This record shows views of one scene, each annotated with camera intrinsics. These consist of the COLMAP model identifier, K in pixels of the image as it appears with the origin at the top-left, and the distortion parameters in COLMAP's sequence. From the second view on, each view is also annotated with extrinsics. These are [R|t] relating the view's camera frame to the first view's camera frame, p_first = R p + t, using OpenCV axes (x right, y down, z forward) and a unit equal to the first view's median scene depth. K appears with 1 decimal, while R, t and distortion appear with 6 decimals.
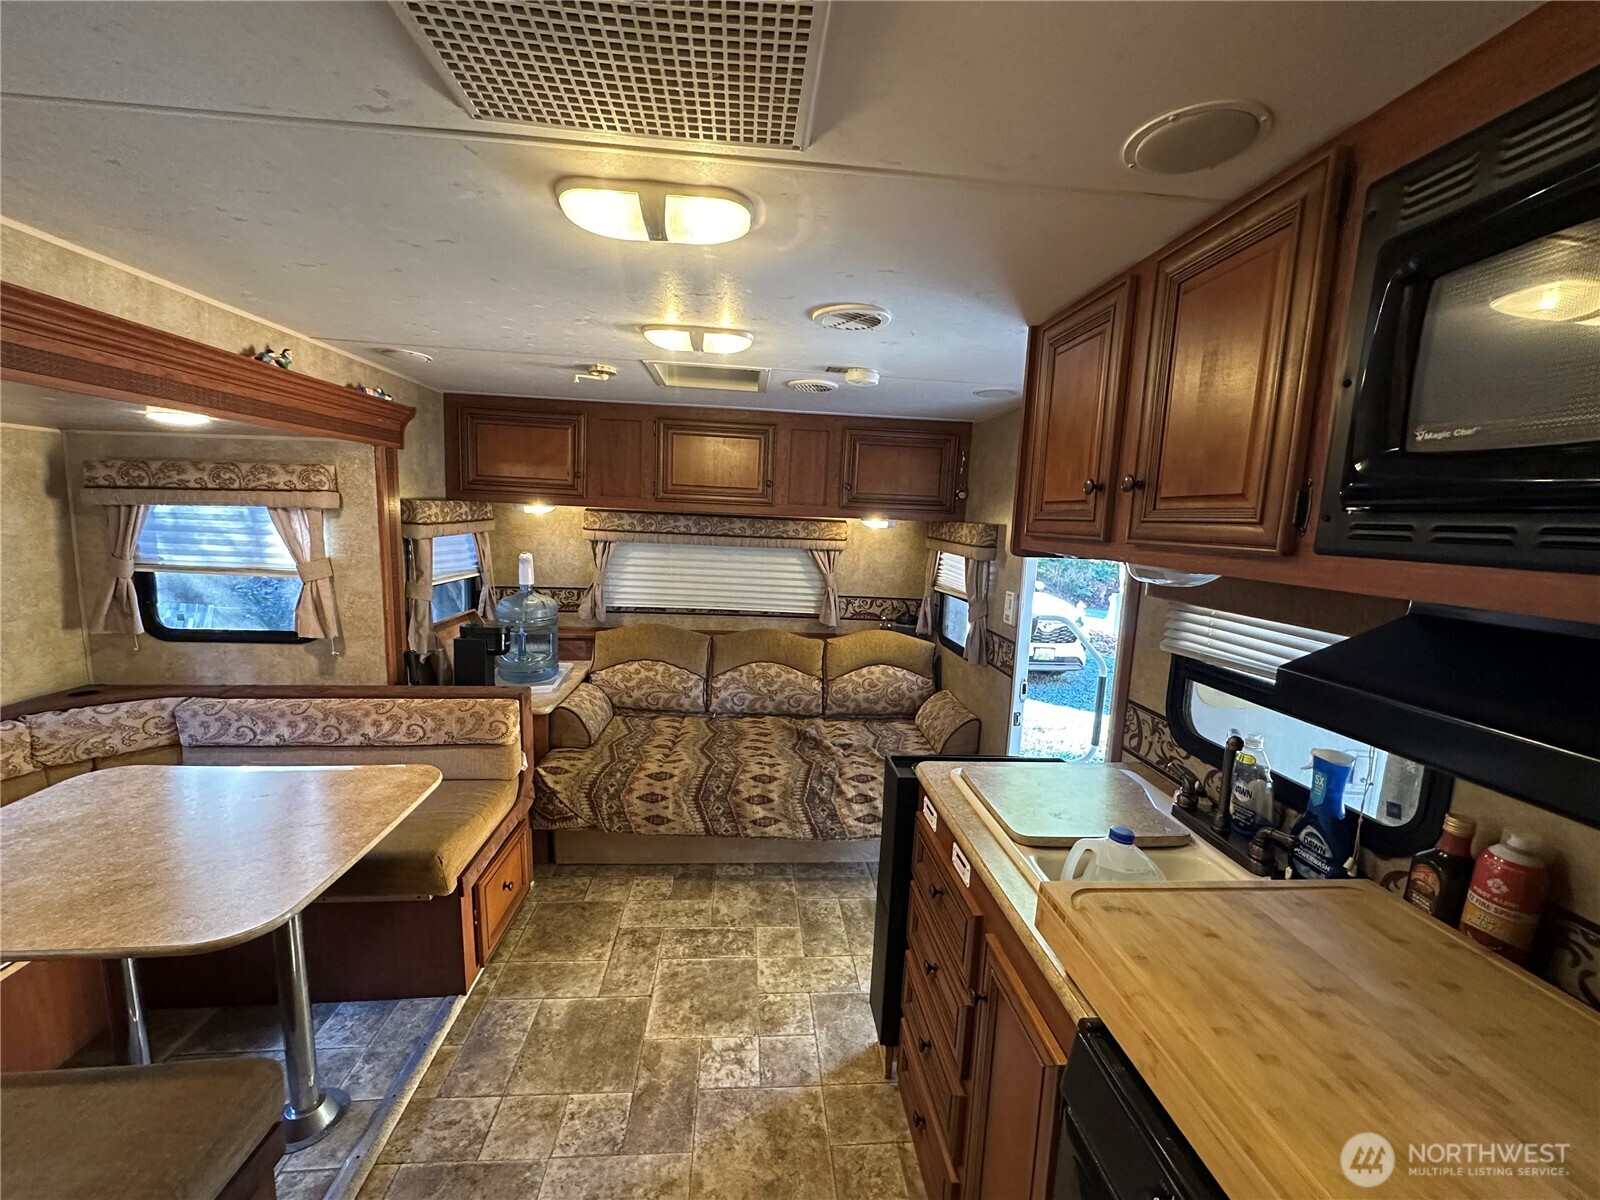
lens RADIAL K [[635.0, 0, 800.0], [0, 635.0, 600.0], [0, 0, 1]] dist [-0.001728, -0.000092]
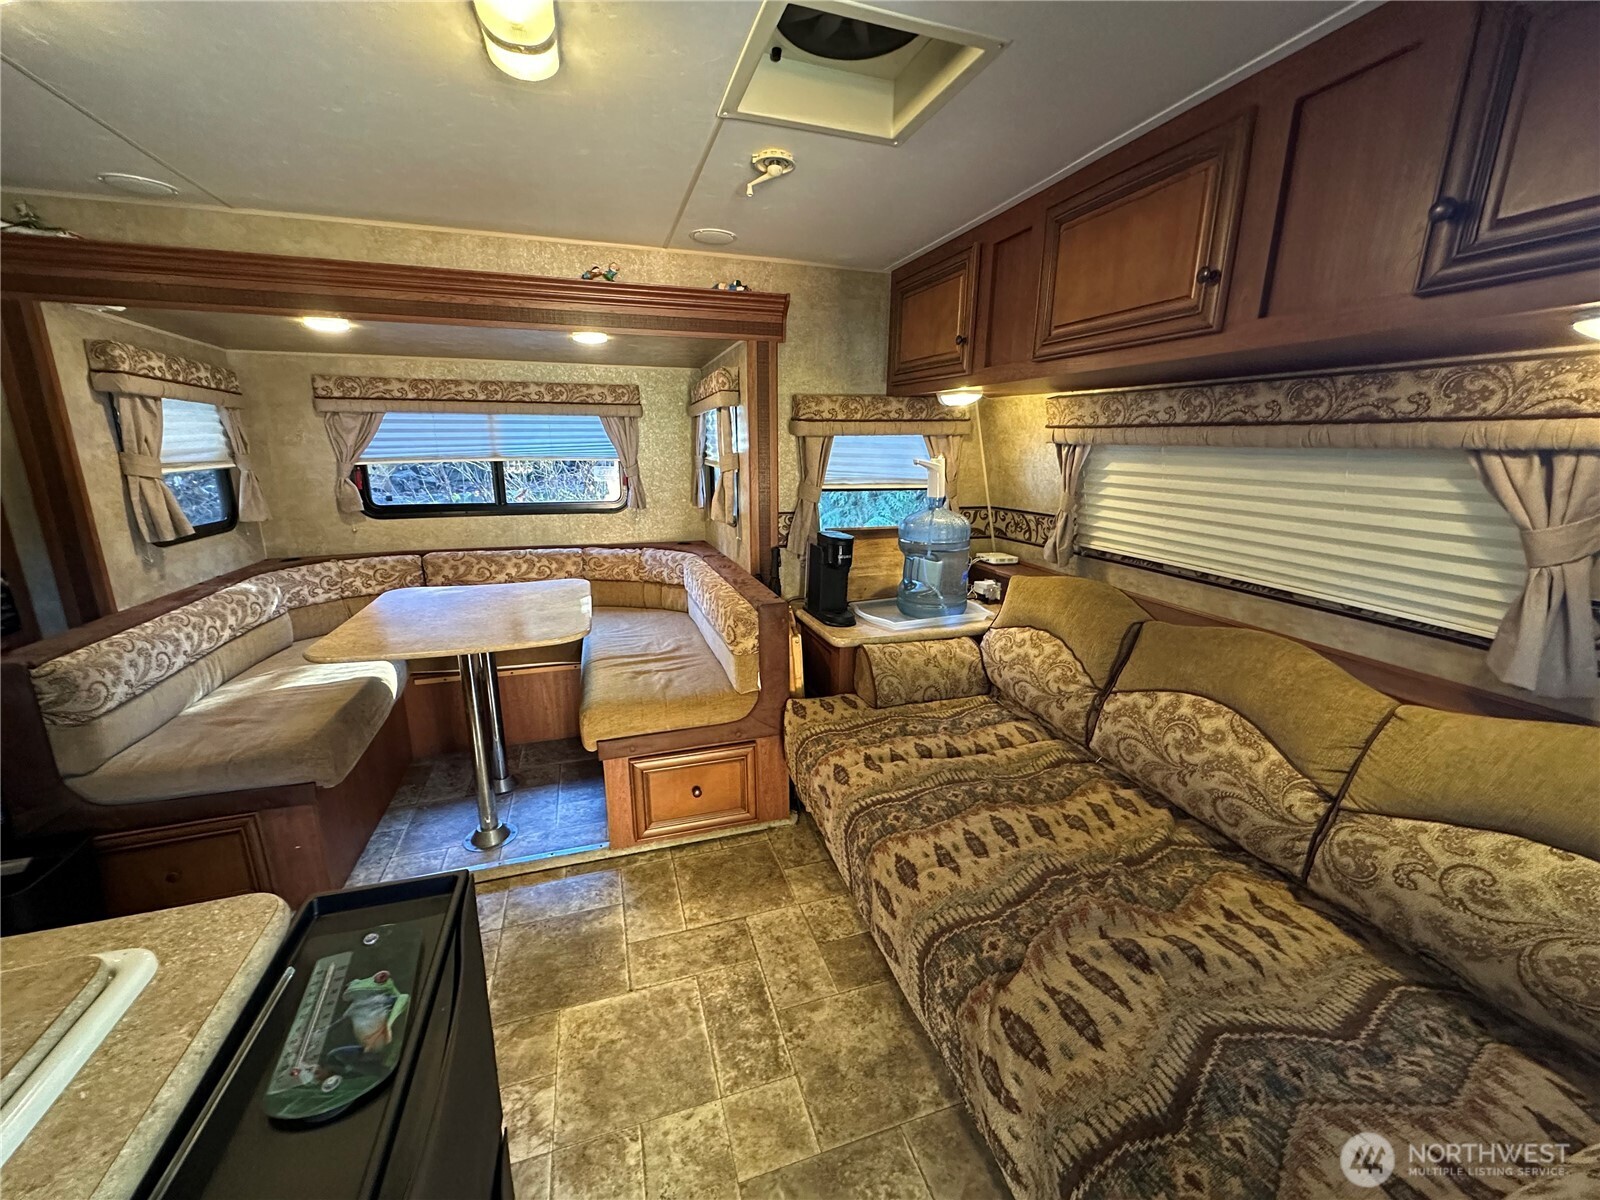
lens RADIAL K [[635.0, 0, 800.0], [0, 635.0, 600.0], [0, 0, 1]] dist [-0.001728, -0.000092]
pose [[0.229182, 0.196086, -0.953429, 0.307411], [-0.126819, 0.977165, 0.170484, -0.012878], [0.965087, 0.081842, 0.248816, 0.620513]]
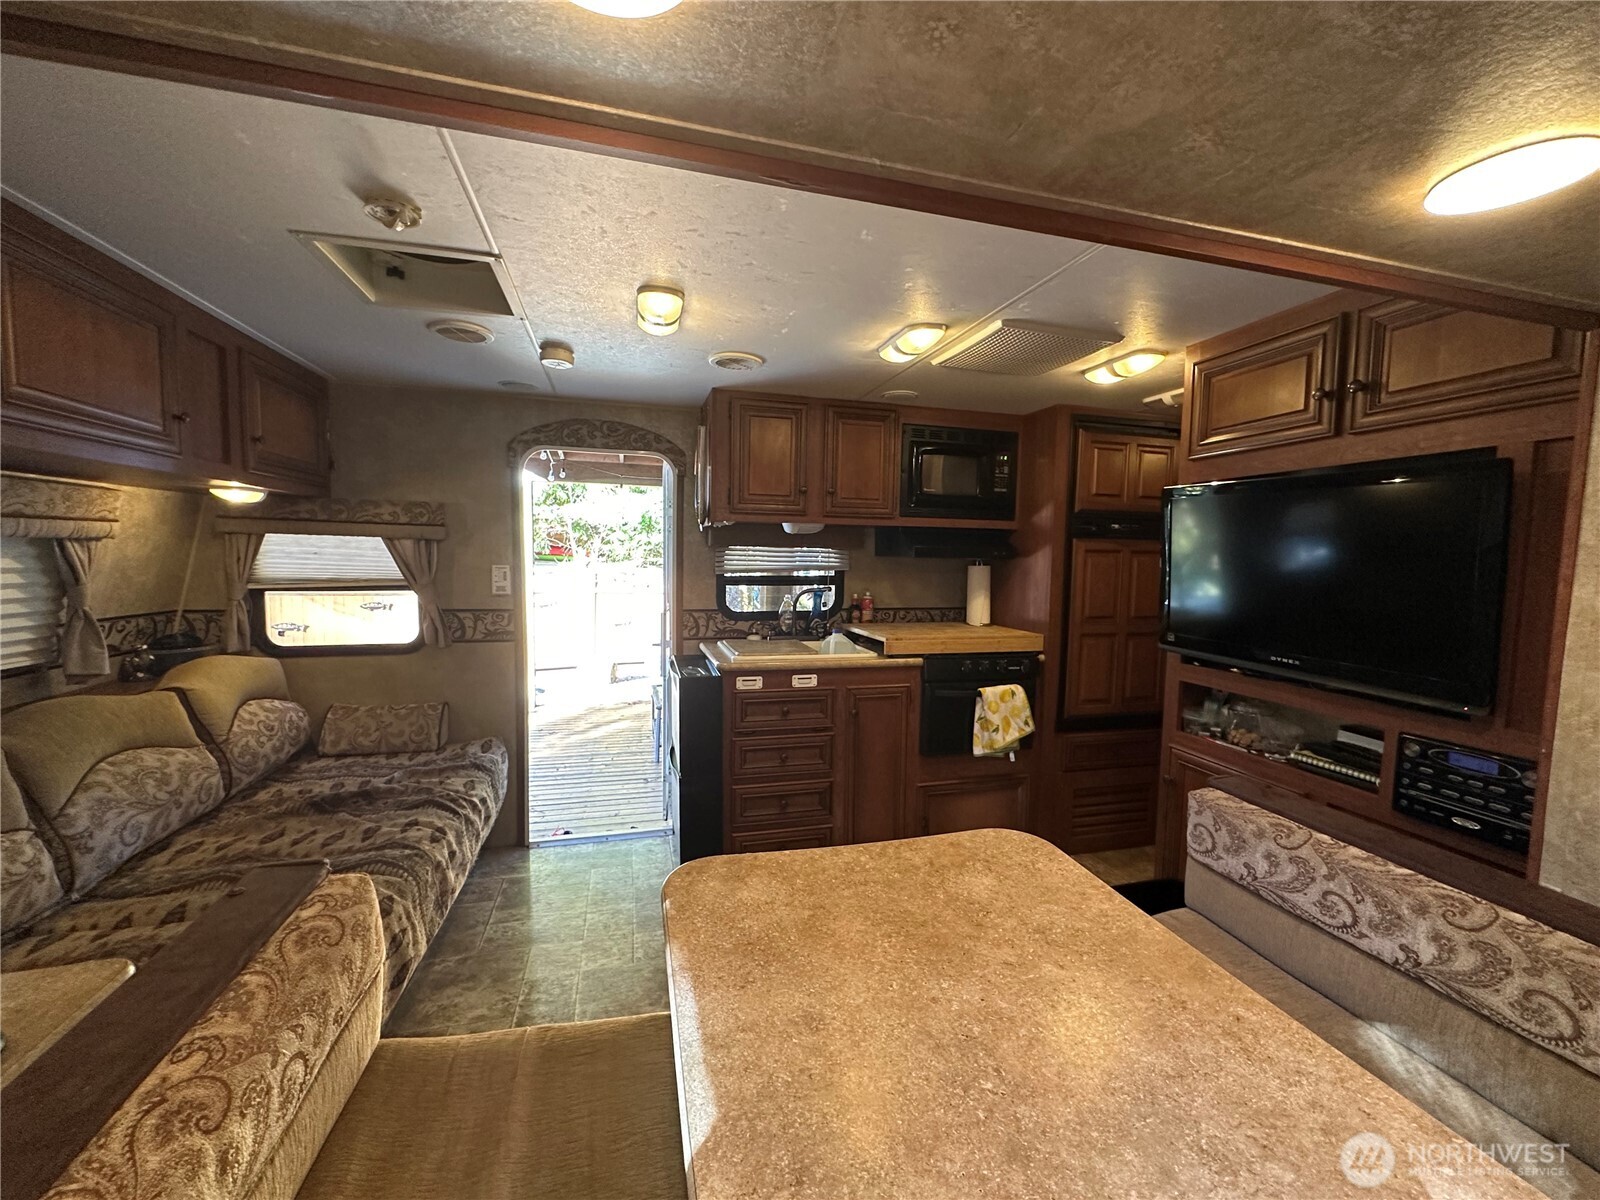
lens RADIAL K [[635.0, 0, 800.0], [0, 635.0, 600.0], [0, 0, 1]] dist [-0.001728, -0.000092]
pose [[-0.180529, -0.120200, 0.976197, -0.673940], [0.104350, 0.984562, 0.140527, -0.042930], [-0.978018, 0.127236, -0.165200, 0.542322]]
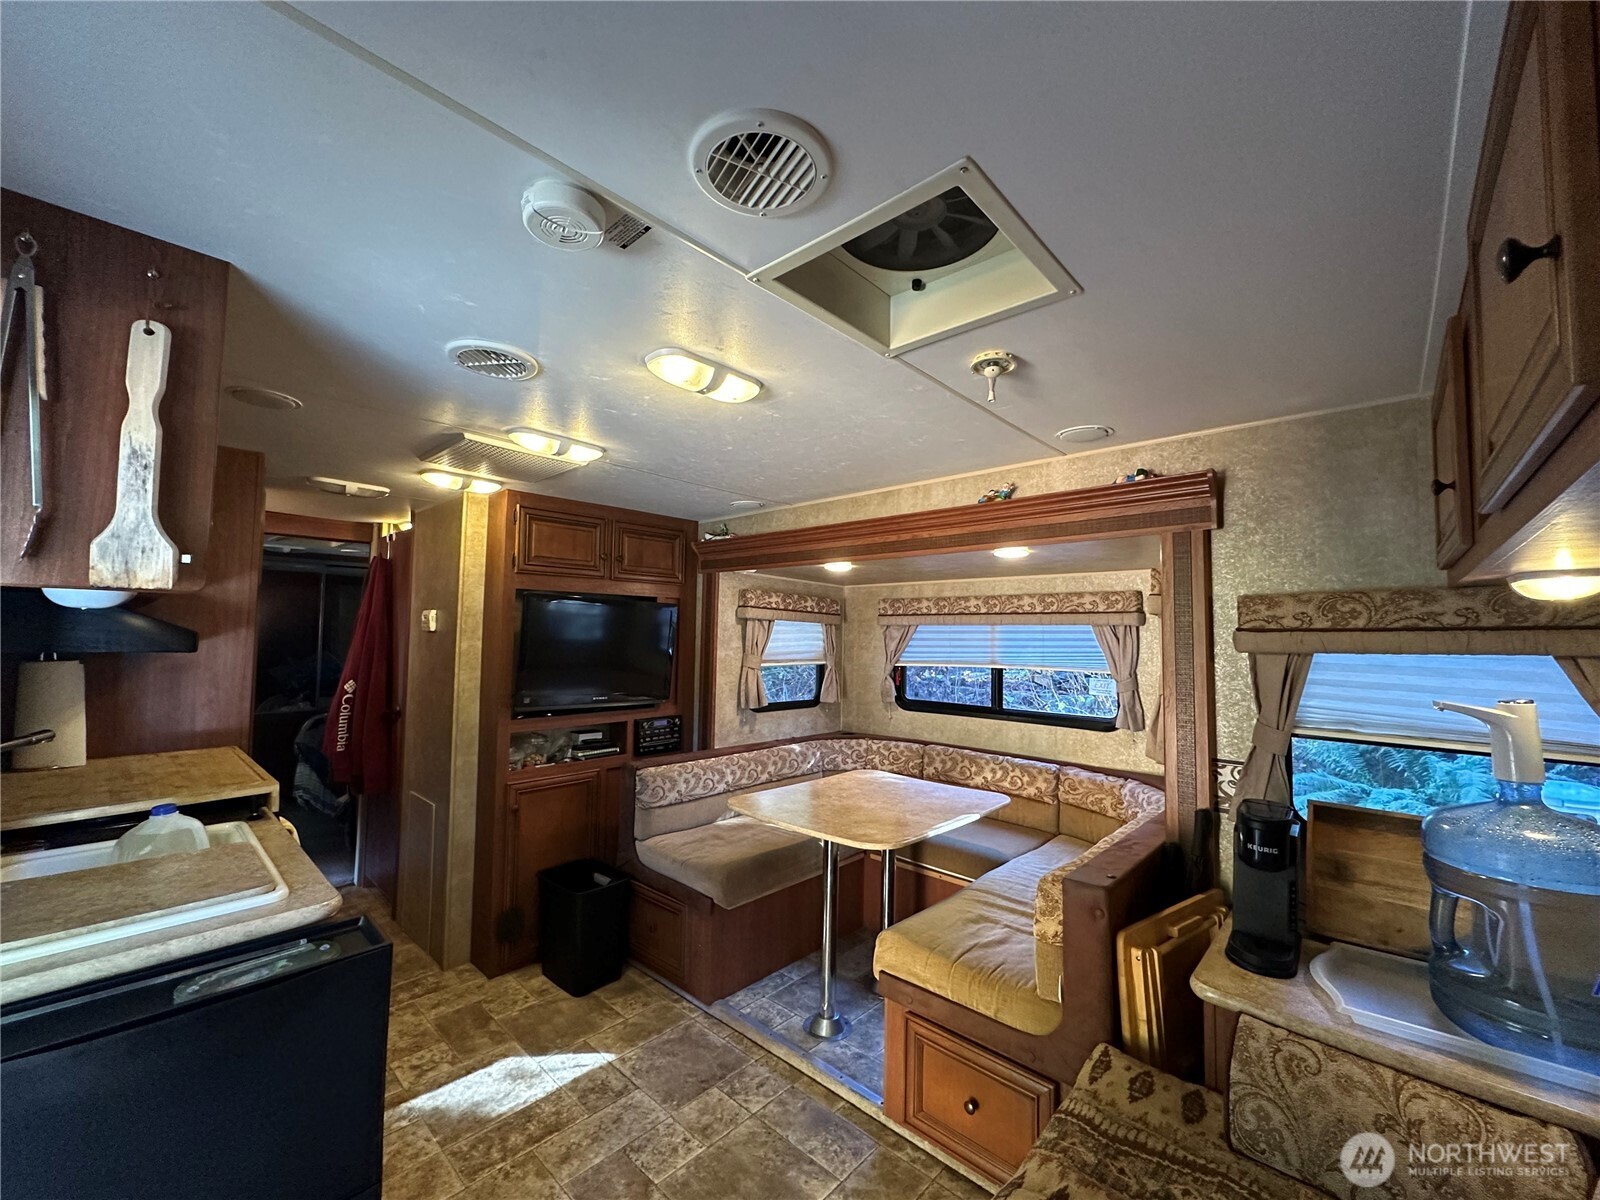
lens RADIAL K [[637.2, 0, 799.1], [0, 637.2, 602.6], [0, 0, 1]] dist [-0.000772, 0.000199]
pose [[-0.737418, -0.088625, -0.669597, 0.161742], [-0.136447, 0.990462, 0.019174, -0.078246], [0.661511, 0.105504, -0.742477, 0.946815]]
